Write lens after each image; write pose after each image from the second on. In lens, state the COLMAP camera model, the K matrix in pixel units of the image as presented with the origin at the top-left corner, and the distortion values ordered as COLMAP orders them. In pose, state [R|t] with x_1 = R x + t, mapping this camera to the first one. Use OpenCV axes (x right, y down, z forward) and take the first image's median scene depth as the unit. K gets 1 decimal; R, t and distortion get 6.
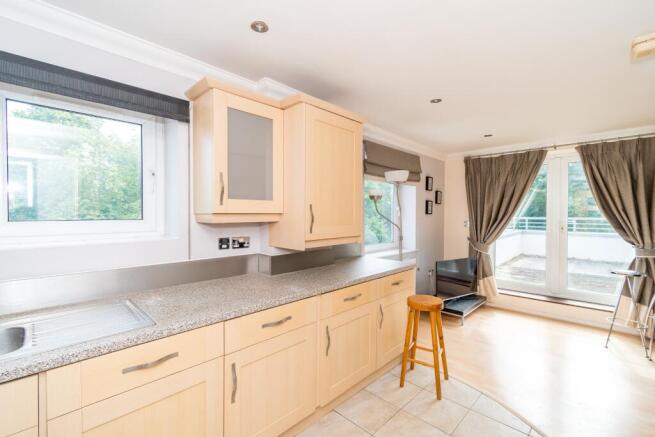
lens RADIAL K [[287.7, 0, 327.5], [0, 287.7, 218.5], [0, 0, 1]] dist [0.002610, -0.000323]
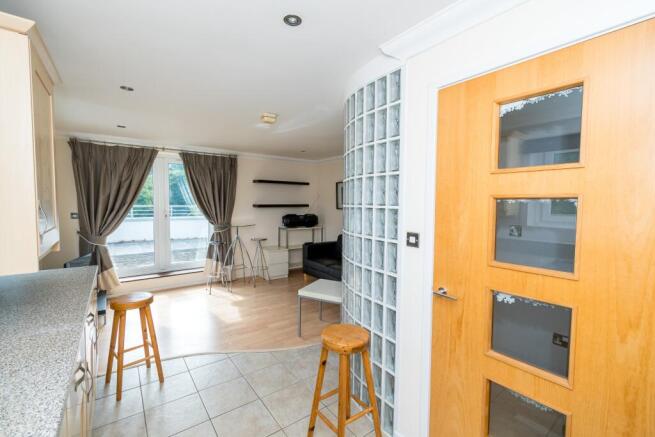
lens RADIAL K [[287.7, 0, 327.5], [0, 287.7, 218.5], [0, 0, 1]] dist [0.002610, -0.000323]
pose [[0.157593, -0.056158, 0.985906, -0.294581], [0.004623, 0.998413, 0.056132, -0.020834], [-0.987493, -0.004289, 0.157602, 0.123496]]
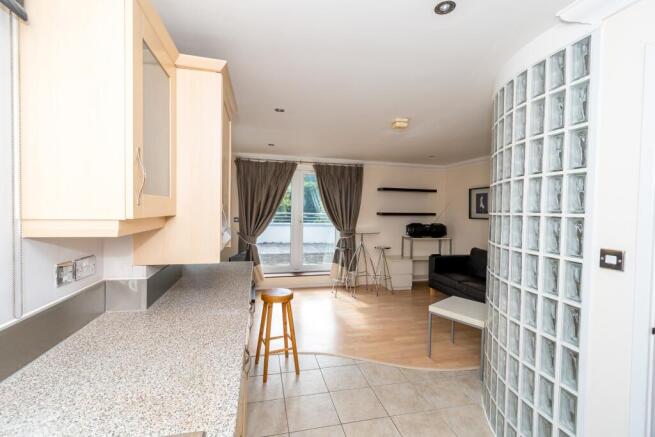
lens RADIAL K [[287.7, 0, 327.5], [0, 287.7, 218.5], [0, 0, 1]] dist [0.002610, -0.000323]
pose [[0.532184, -0.017860, 0.846440, -0.284899], [-0.005624, 0.999681, 0.024629, -0.016031], [-0.846610, -0.017867, 0.531914, 0.159048]]
